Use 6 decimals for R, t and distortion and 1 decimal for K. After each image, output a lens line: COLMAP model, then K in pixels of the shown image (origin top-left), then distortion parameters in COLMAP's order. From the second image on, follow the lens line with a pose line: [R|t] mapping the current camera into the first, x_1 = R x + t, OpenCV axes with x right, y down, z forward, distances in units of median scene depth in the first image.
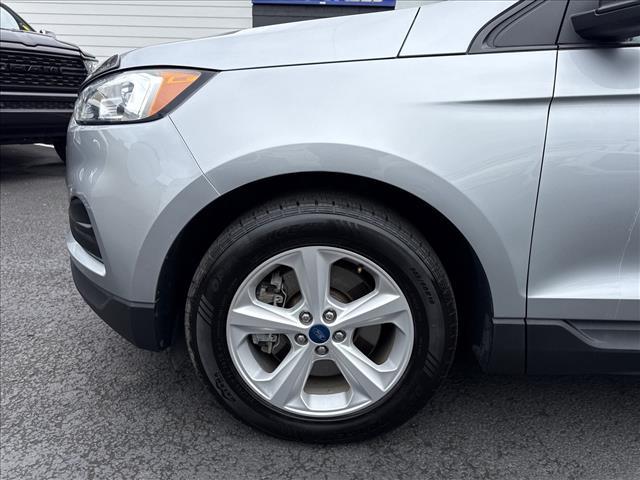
lens RADIAL K [[436.8, 0, 320.0], [0, 436.8, 240.0], [0, 0, 1]] dist [0.063360, -0.065521]
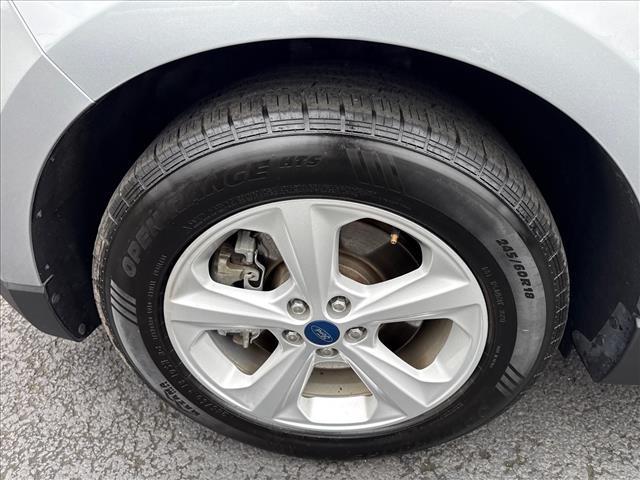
lens RADIAL K [[436.8, 0, 320.0], [0, 436.8, 240.0], [0, 0, 1]] dist [0.063360, -0.065521]
pose [[0.998492, -0.008455, -0.054245, 0.028348], [0.025288, 0.947835, 0.317756, -0.091279], [0.048728, -0.318649, 0.946620, 0.467279]]
